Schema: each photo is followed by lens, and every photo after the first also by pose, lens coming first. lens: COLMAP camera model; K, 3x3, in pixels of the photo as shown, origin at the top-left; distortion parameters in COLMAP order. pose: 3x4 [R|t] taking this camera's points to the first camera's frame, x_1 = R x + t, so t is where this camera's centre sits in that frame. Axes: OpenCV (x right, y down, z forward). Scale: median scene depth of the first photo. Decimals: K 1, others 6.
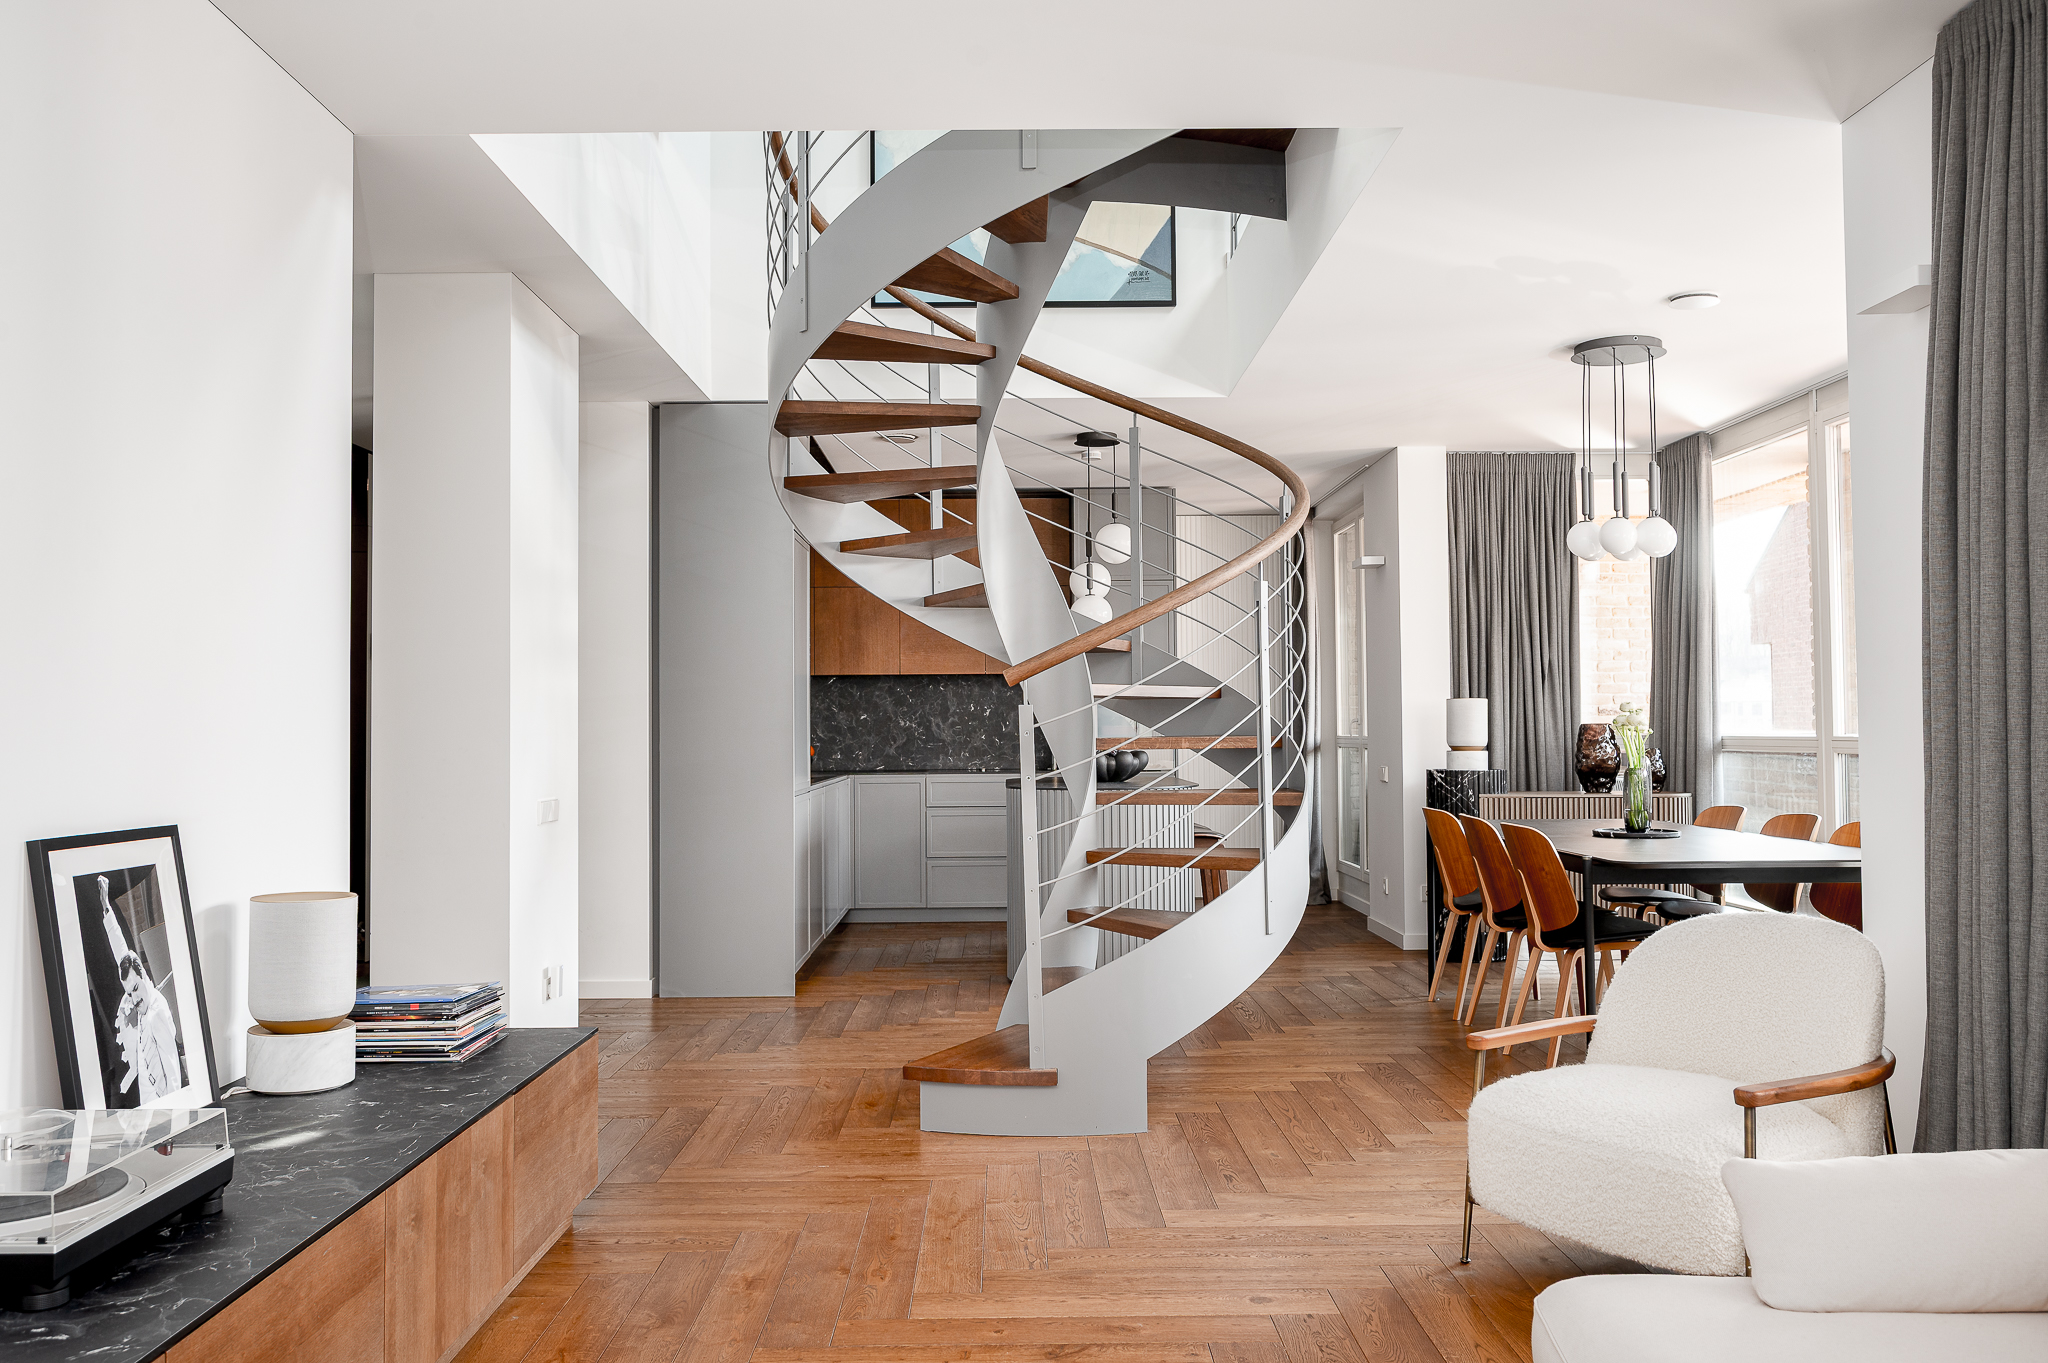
lens RADIAL K [[1624.2, 0, 1026.1], [0, 1624.2, 674.4], [0, 0, 1]] dist [-0.007005, 0.004748]
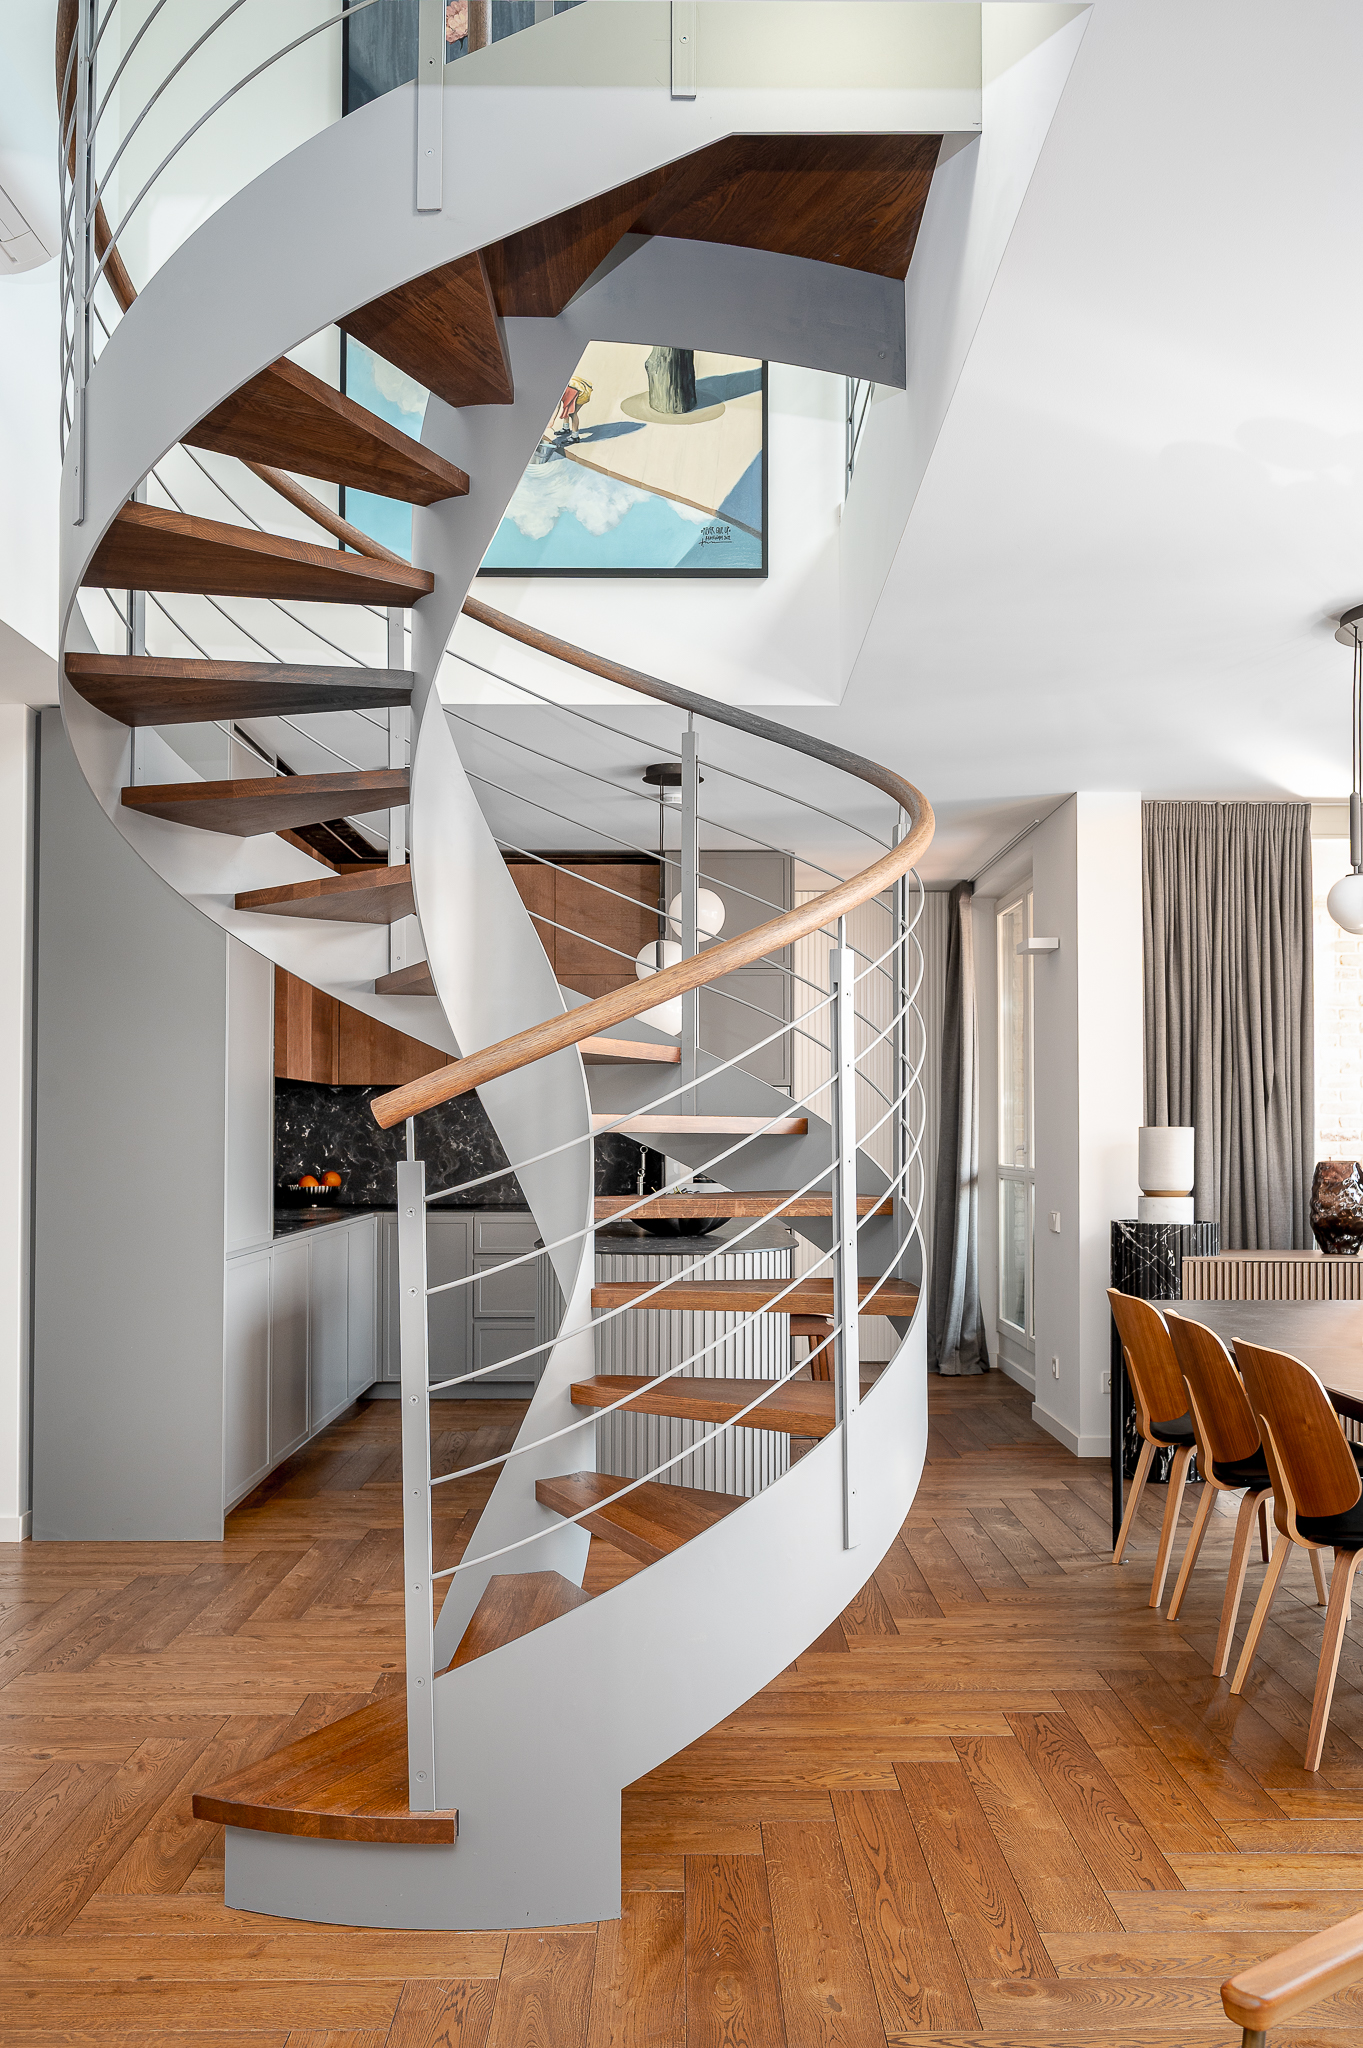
lens RADIAL K [[1624.2, 0, 699.6], [0, 1624.2, 1090.7], [0, 0, 1]] dist [-0.007005, 0.004748]
pose [[0.999962, 0.008499, -0.002179, 0.068236], [-0.008478, 0.999922, 0.009182, -0.007883], [0.002257, -0.009163, 0.999955, 0.295827]]
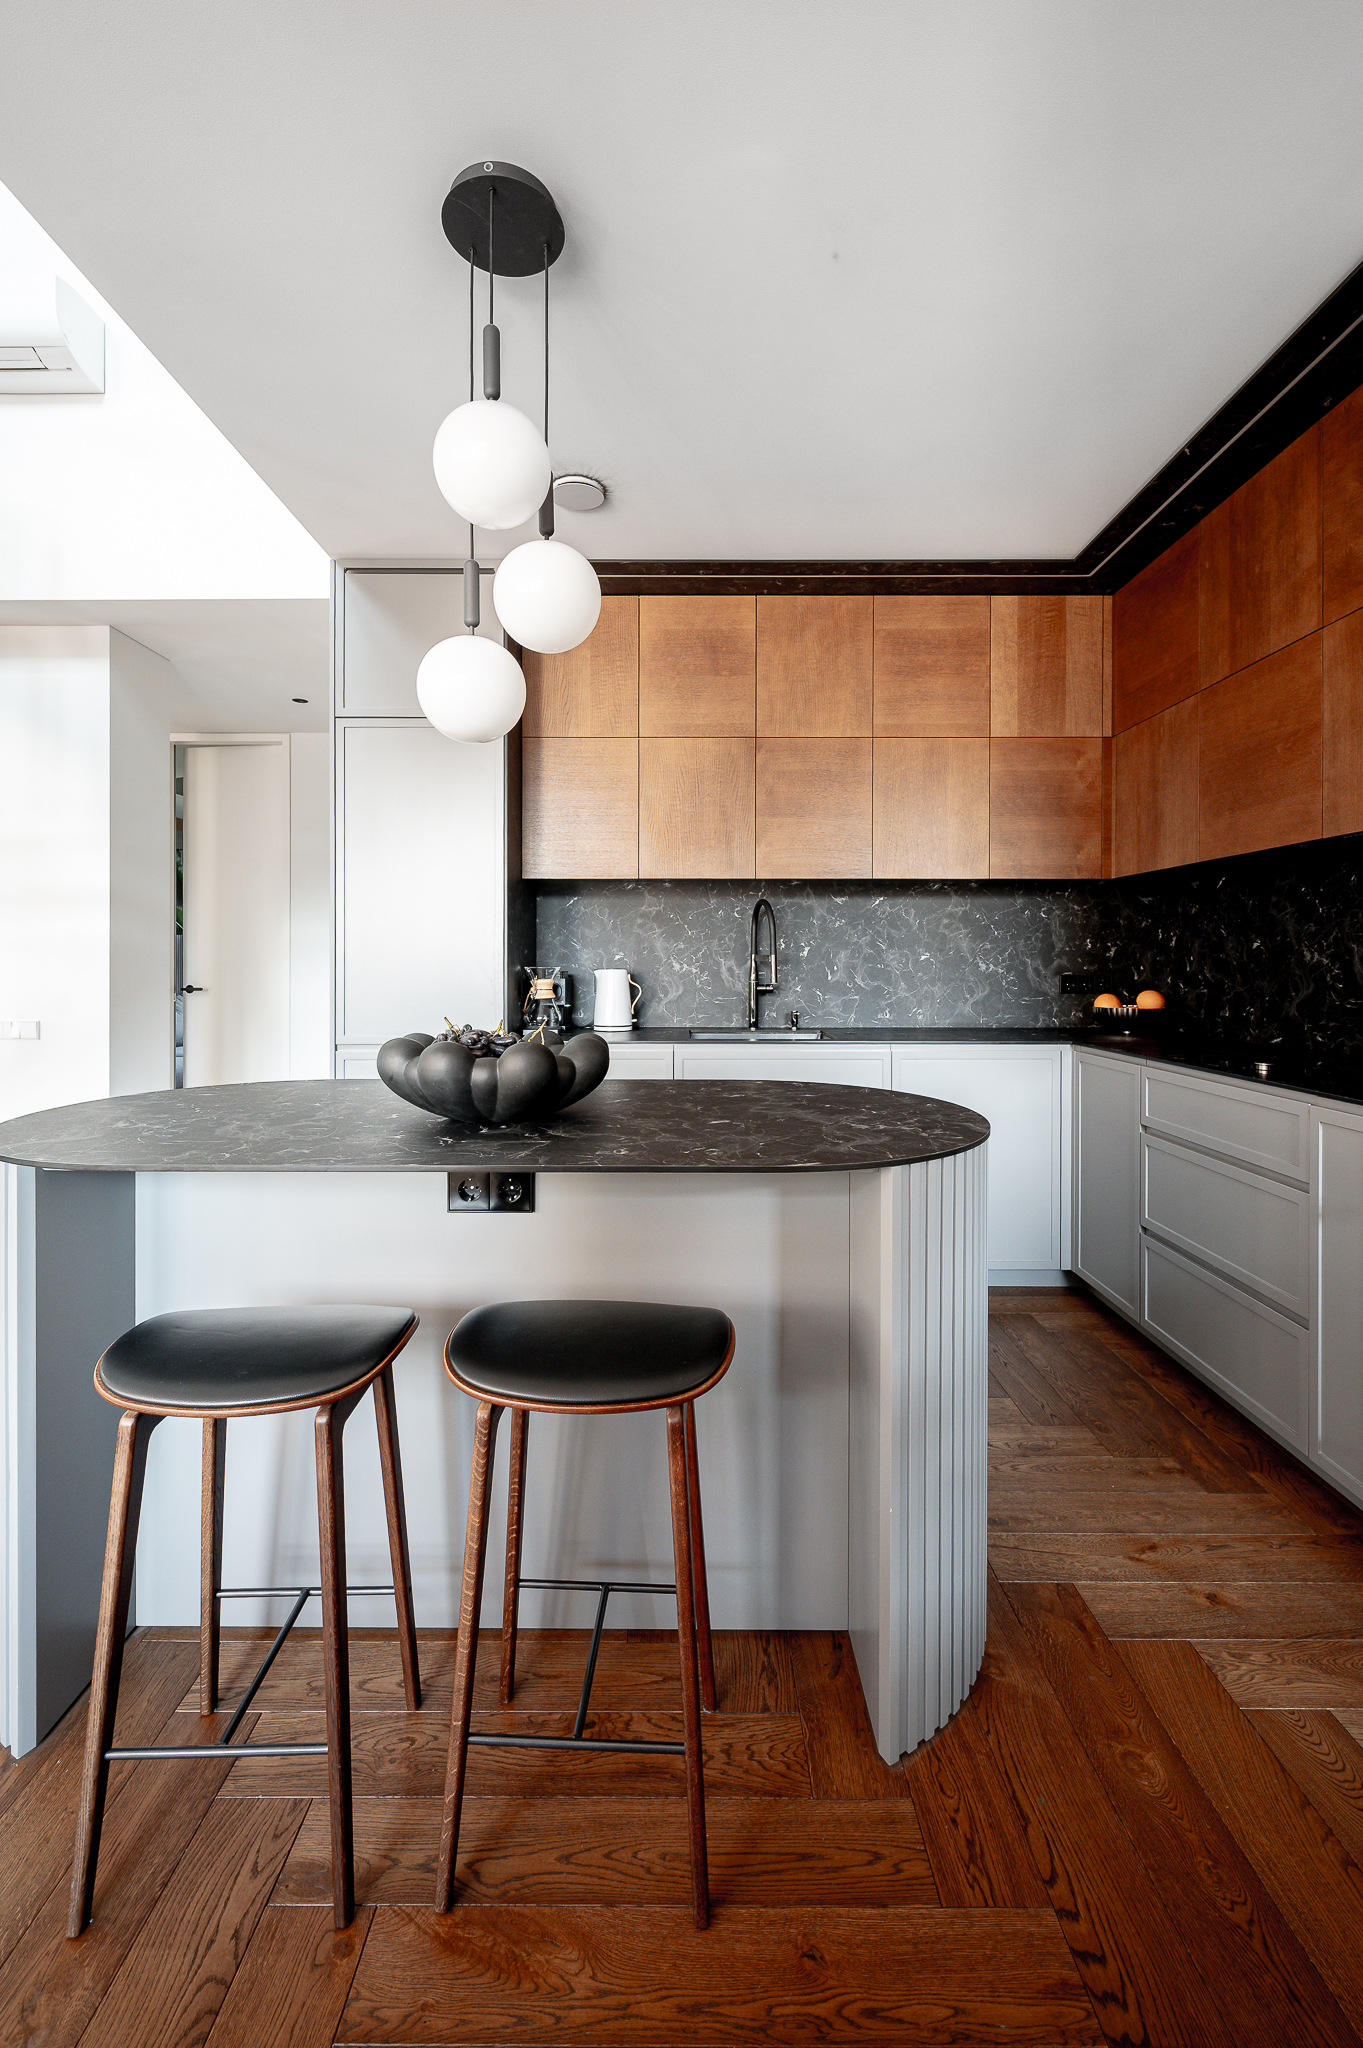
lens RADIAL K [[819.3, 0, 680.1], [0, 819.3, 1014.4], [0, 0, 1]] dist [-0.000339, 0.000843]
pose [[-0.020050, 0.014875, -0.999688, 0.383758], [0.043047, 0.998975, 0.014001, 0.066135], [0.998872, -0.042753, -0.020670, 1.487827]]
